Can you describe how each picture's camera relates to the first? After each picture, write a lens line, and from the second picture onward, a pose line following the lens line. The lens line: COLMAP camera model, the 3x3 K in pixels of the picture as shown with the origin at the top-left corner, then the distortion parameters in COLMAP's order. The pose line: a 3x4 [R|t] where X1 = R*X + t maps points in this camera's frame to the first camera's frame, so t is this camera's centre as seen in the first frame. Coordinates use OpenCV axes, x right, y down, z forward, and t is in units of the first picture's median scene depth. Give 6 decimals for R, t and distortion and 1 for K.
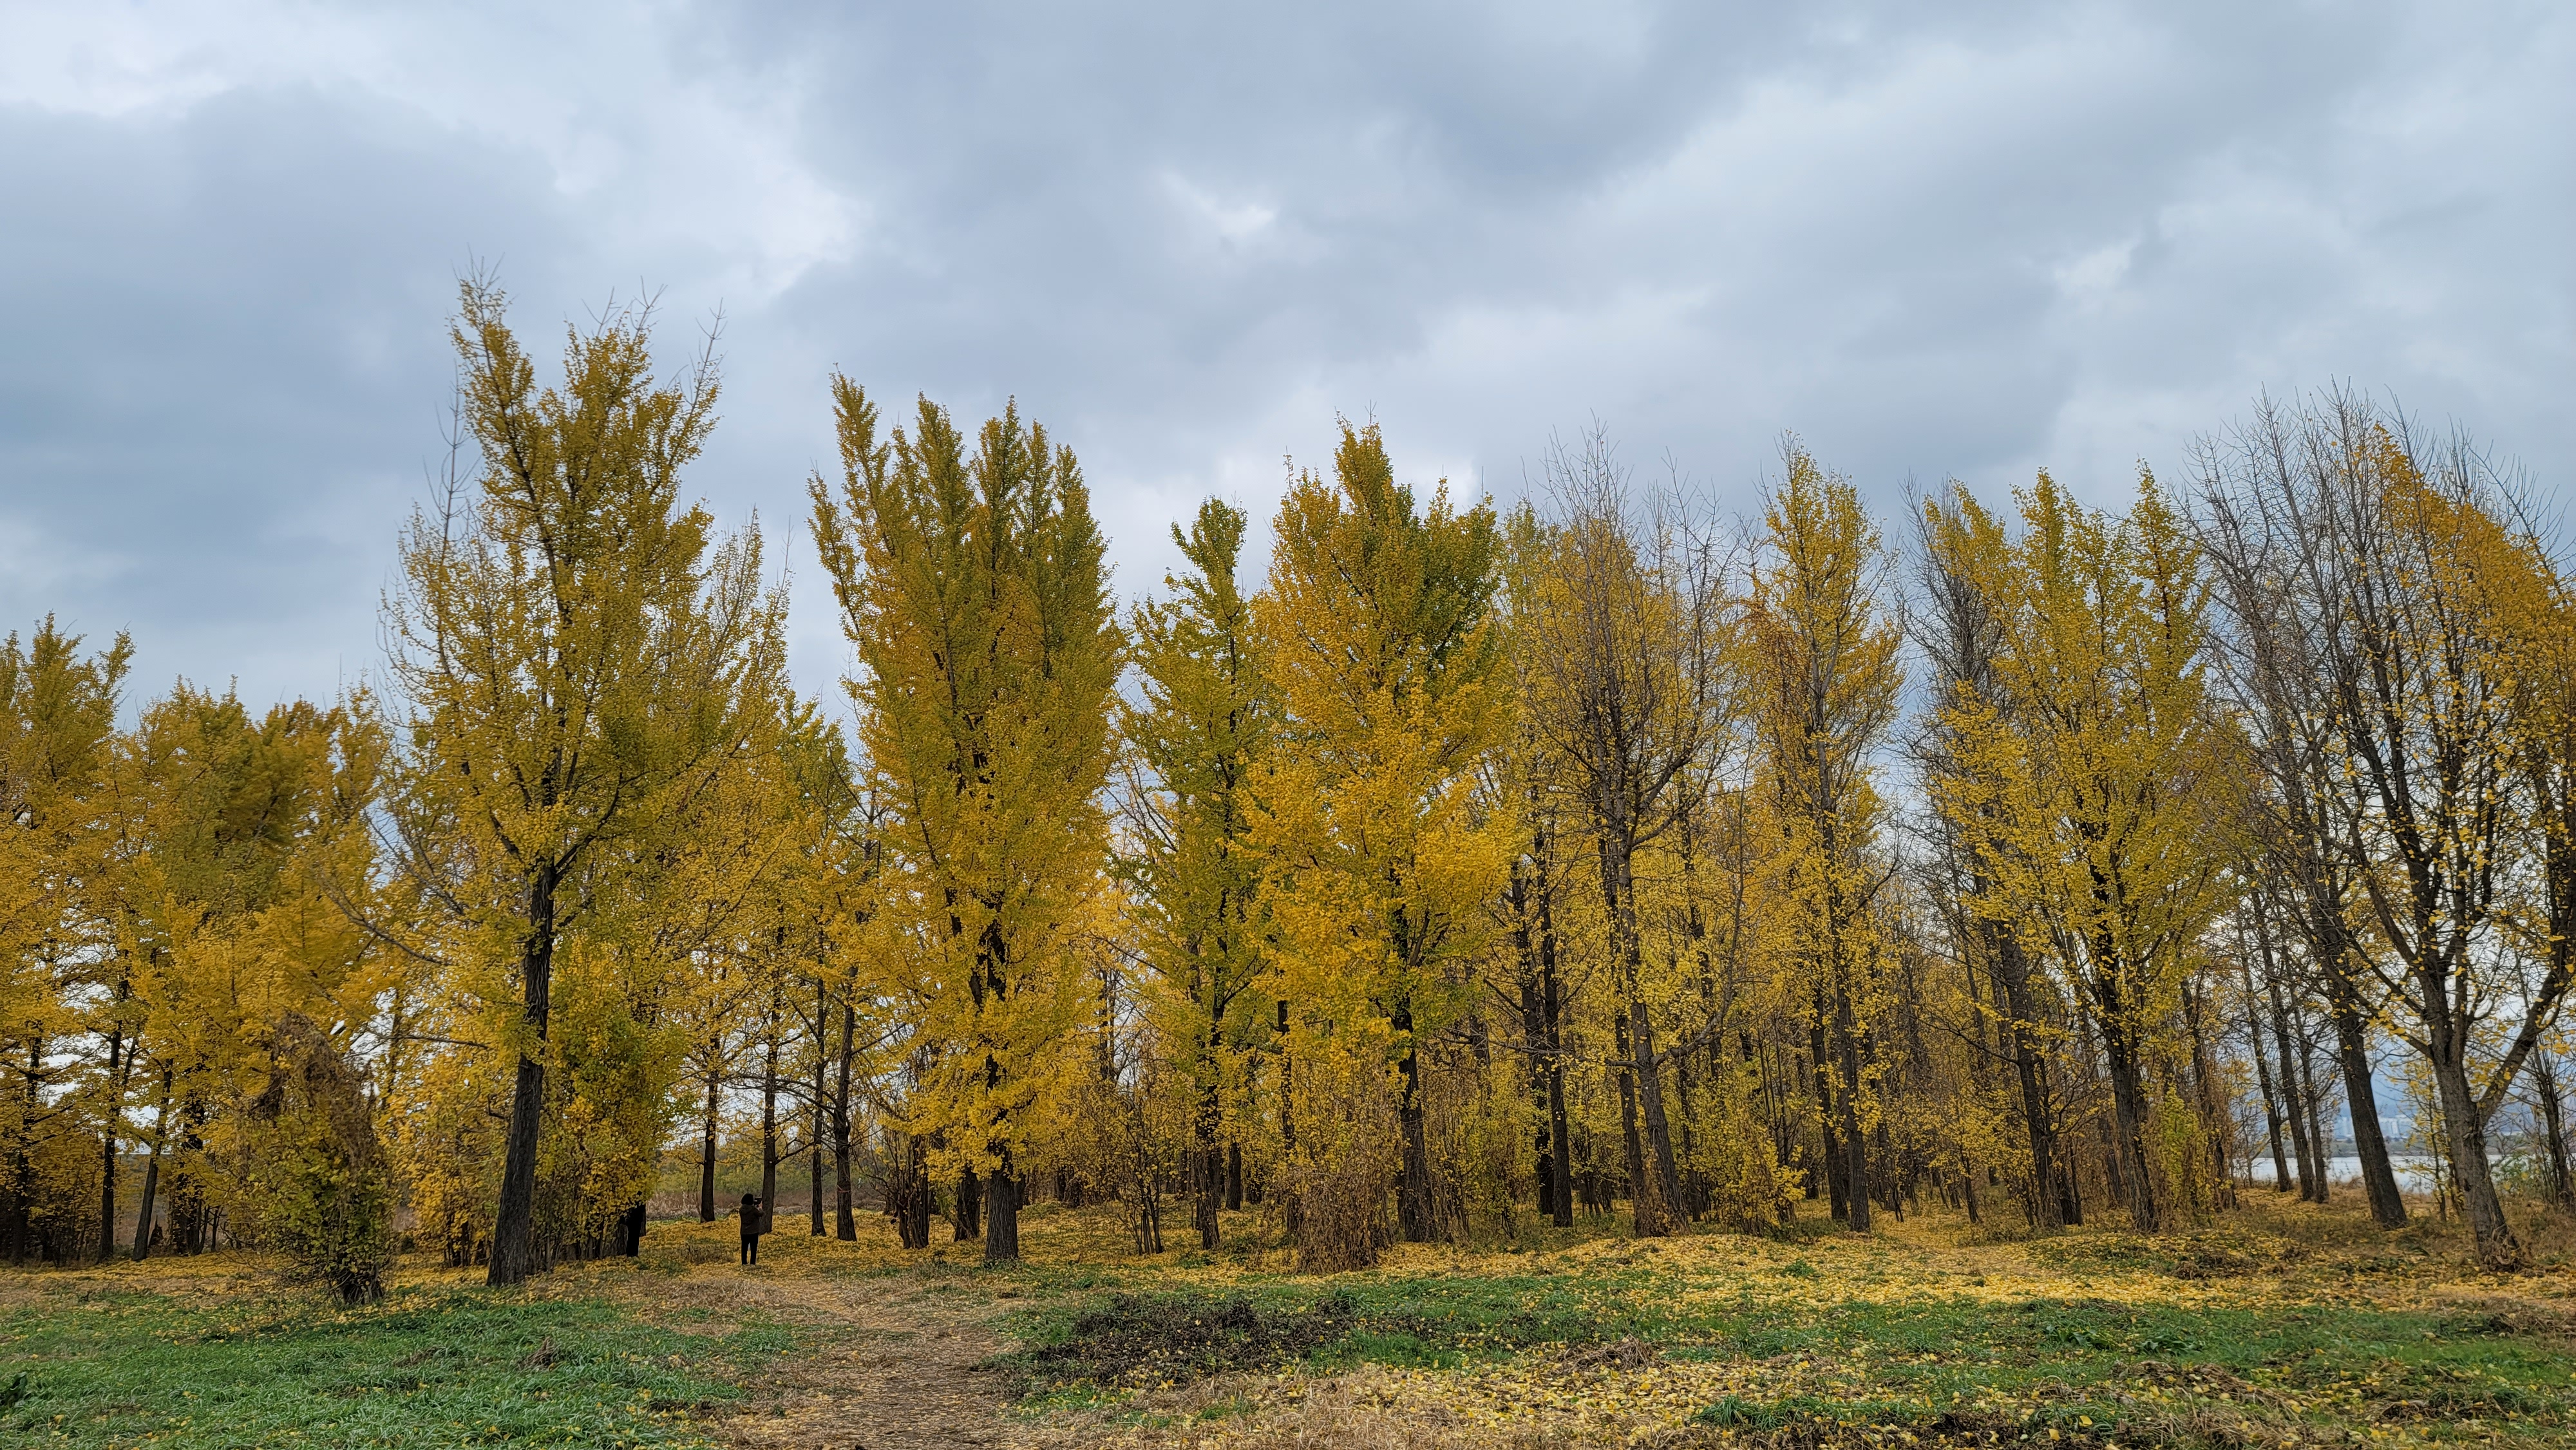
lens RADIAL K [[1934.4, 0, 1288.0], [0, 1934.4, 725.0], [0, 0, 1]] dist [0.076680, -0.049232]
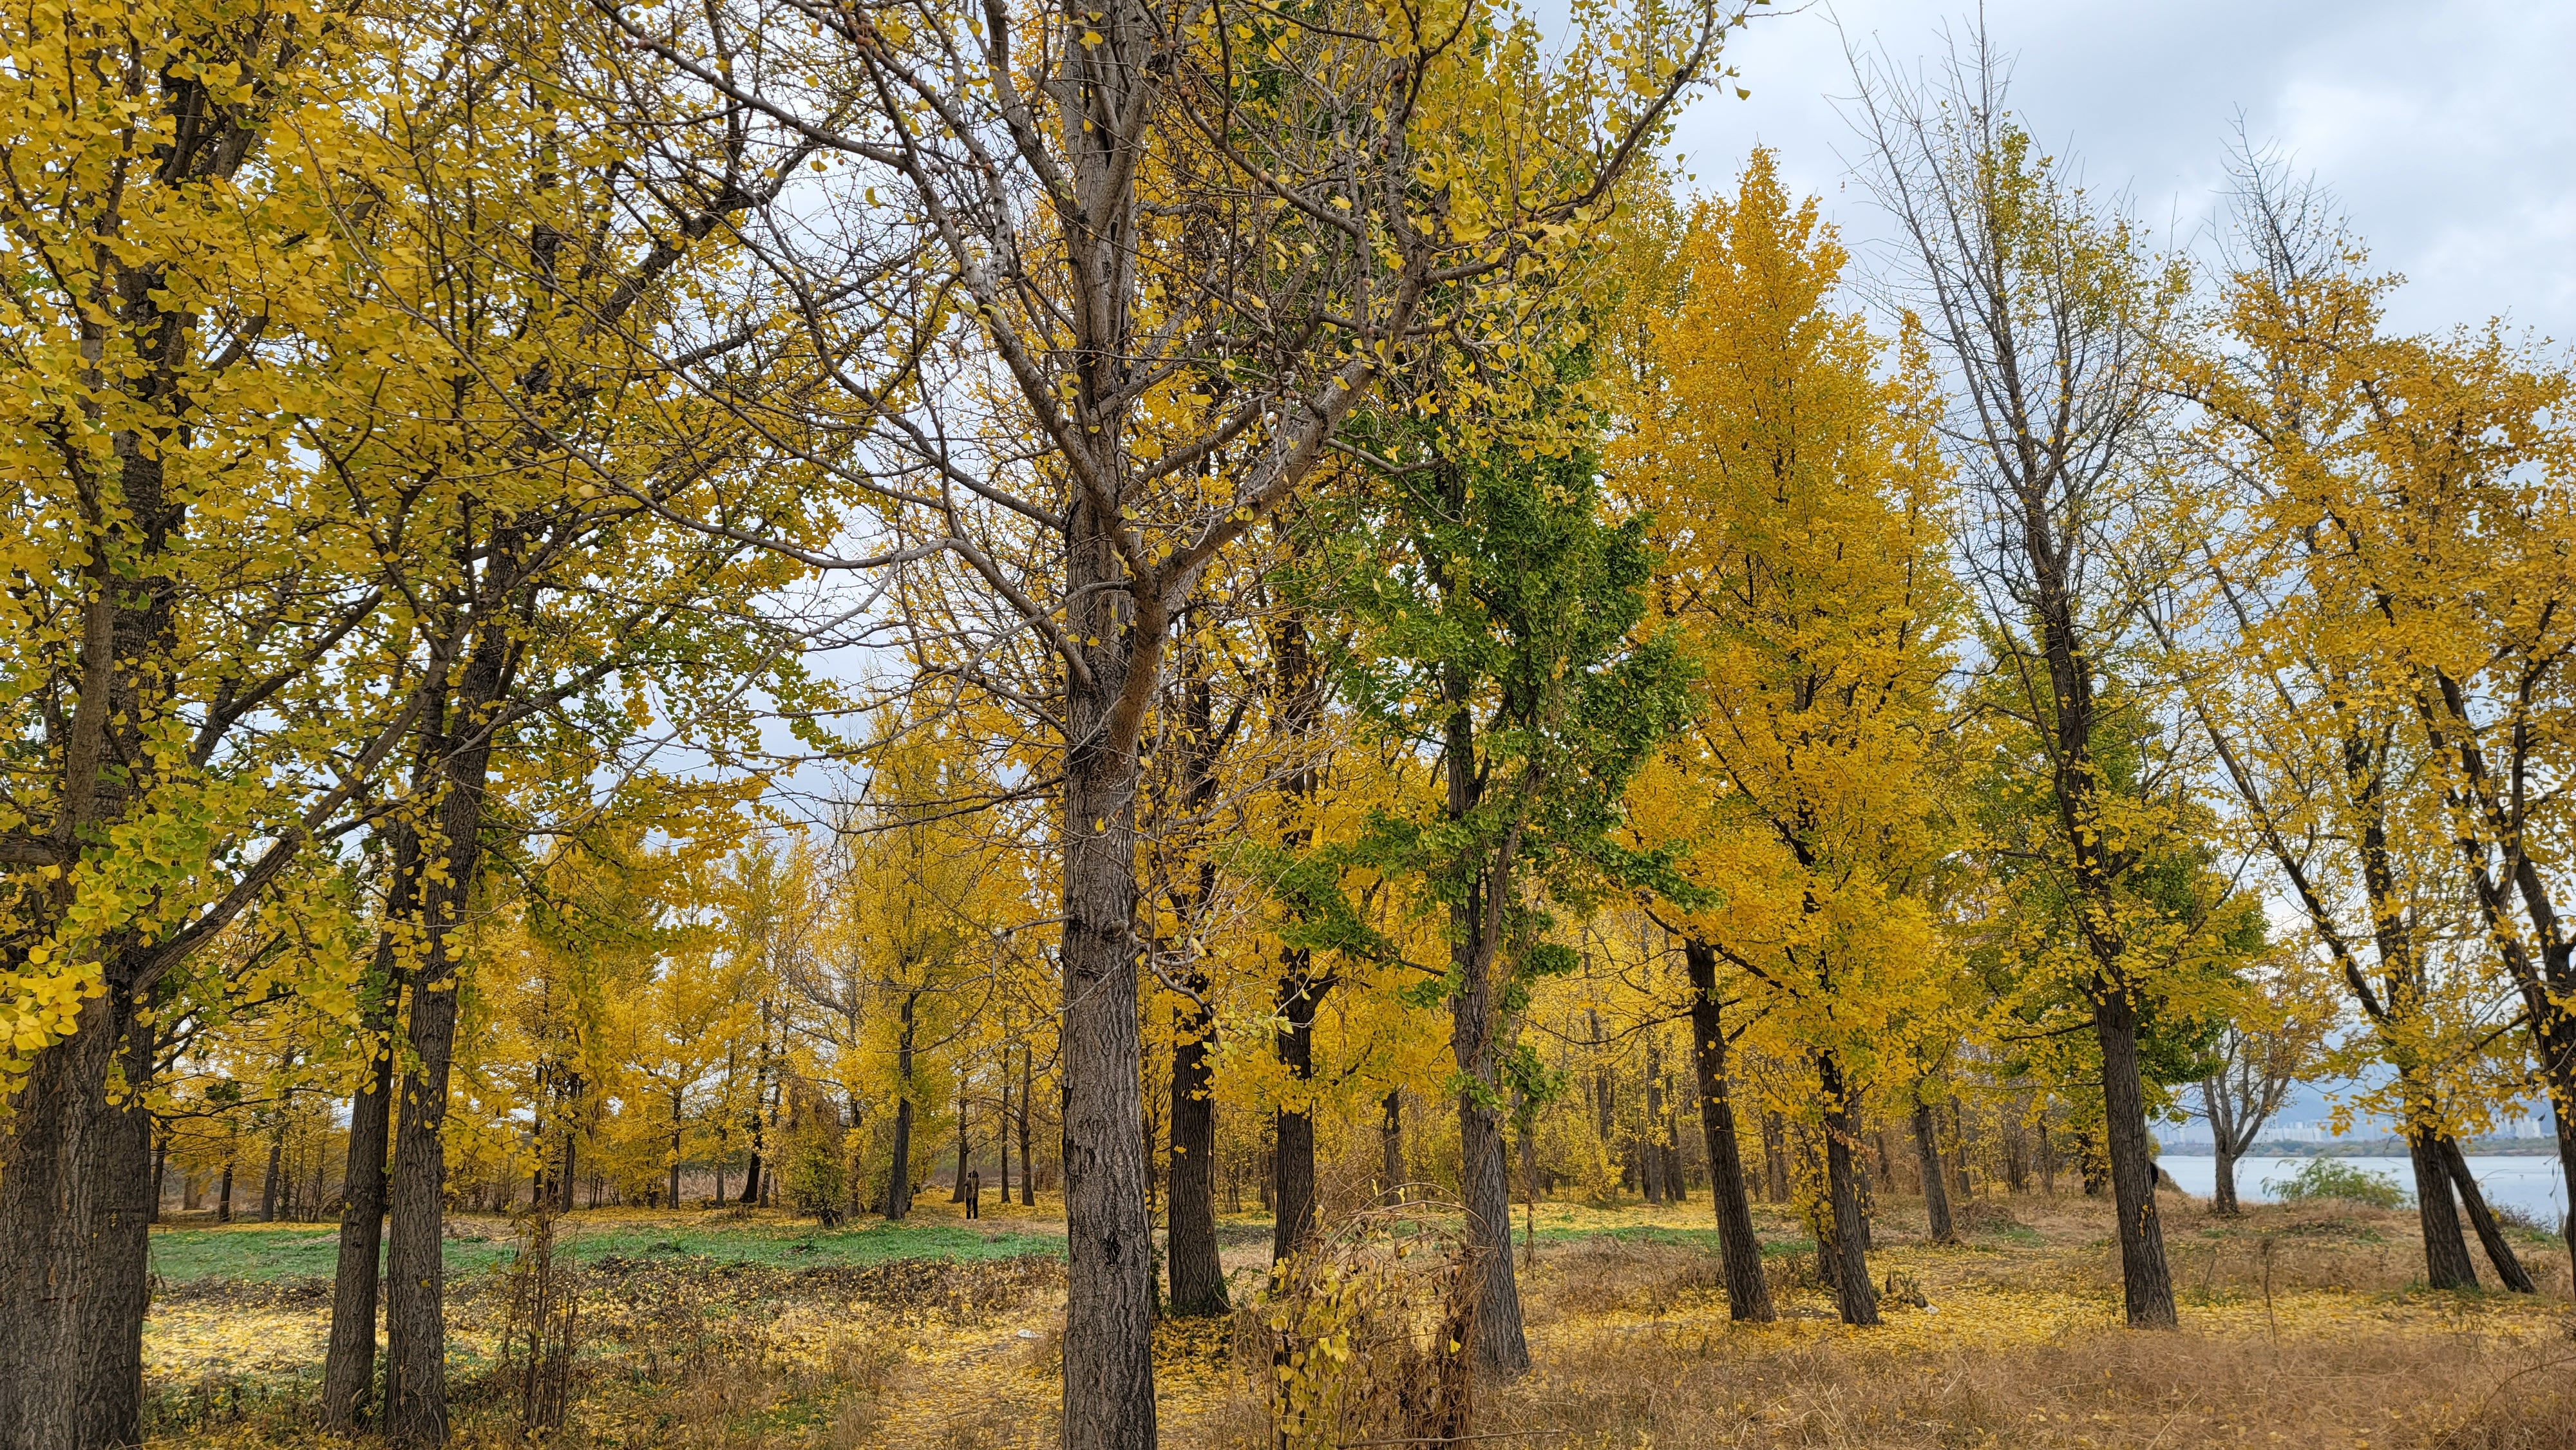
lens RADIAL K [[1934.4, 0, 1288.0], [0, 1934.4, 725.0], [0, 0, 1]] dist [0.076680, -0.049232]
pose [[0.999463, 0.006637, -0.032094, 0.024408], [-0.006504, 0.999970, 0.004261, -0.143573], [0.032121, -0.004050, 0.999476, -0.614540]]
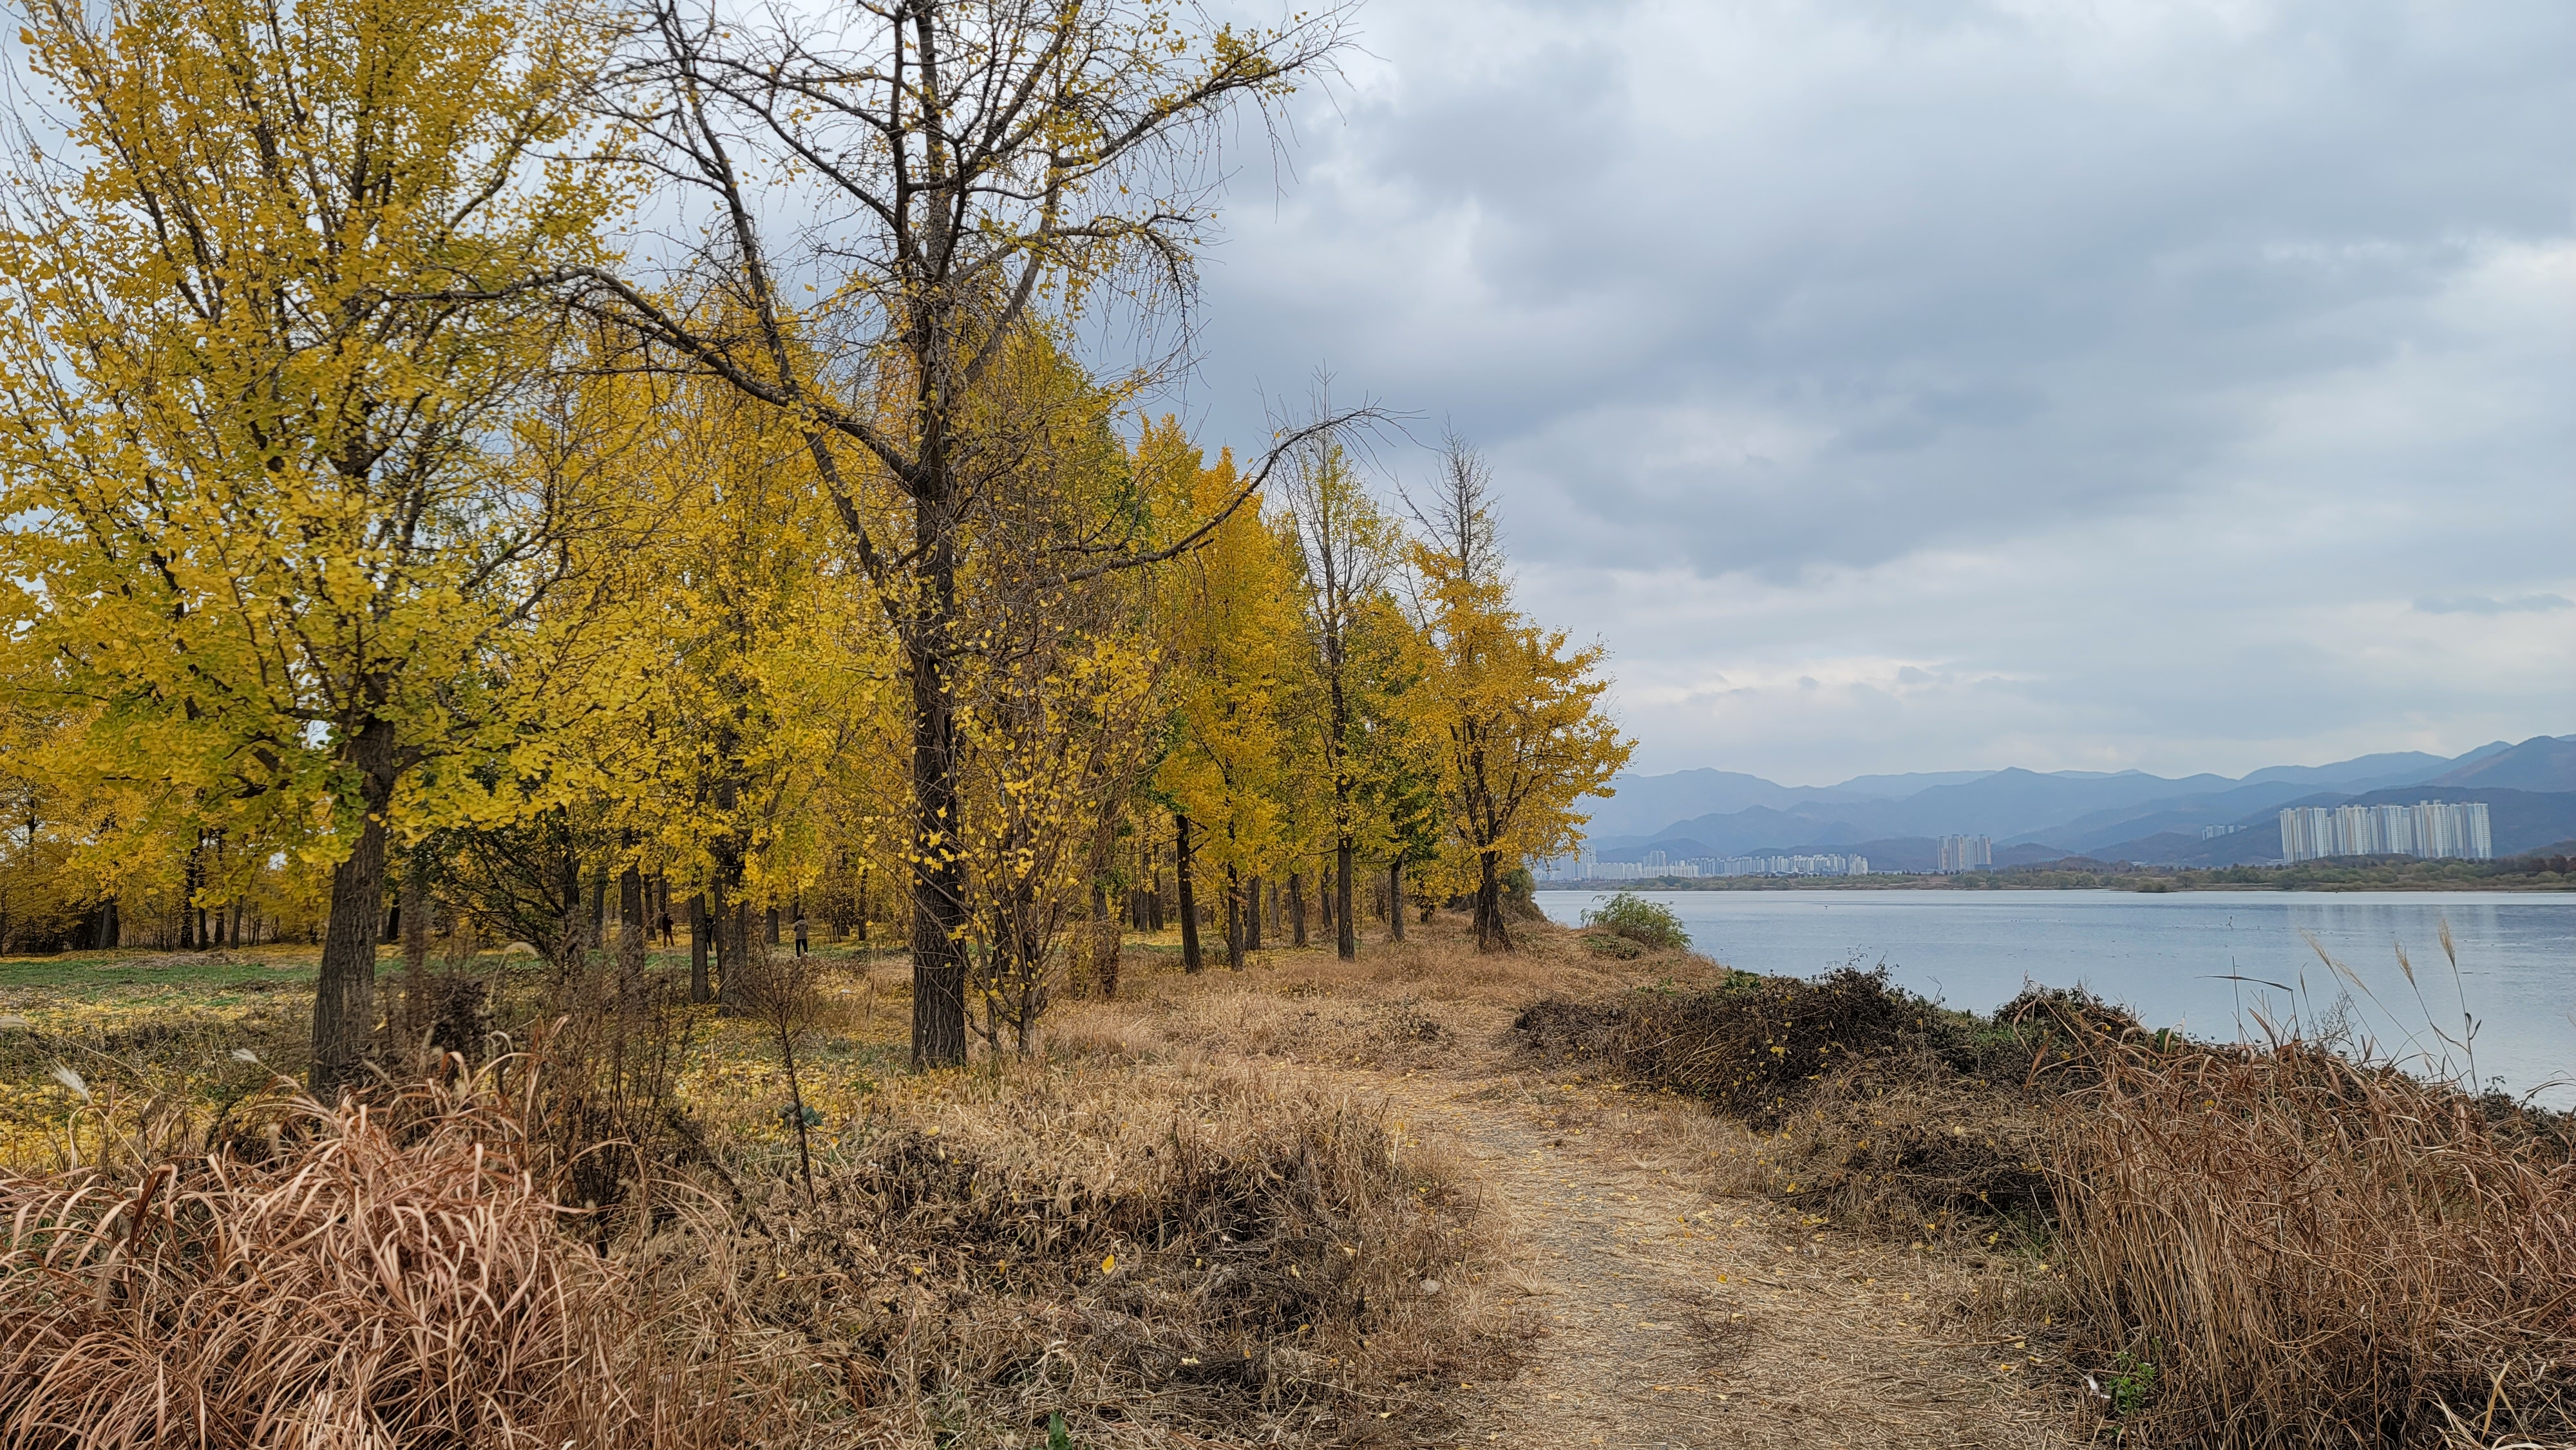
lens RADIAL K [[1934.4, 0, 1288.0], [0, 1934.4, 725.0], [0, 0, 1]] dist [0.076680, -0.049232]
pose [[0.973045, 0.035404, 0.227881, -0.455572], [-0.065571, 0.989835, 0.126203, -0.769621], [-0.221097, -0.137744, 0.965476, -3.258004]]
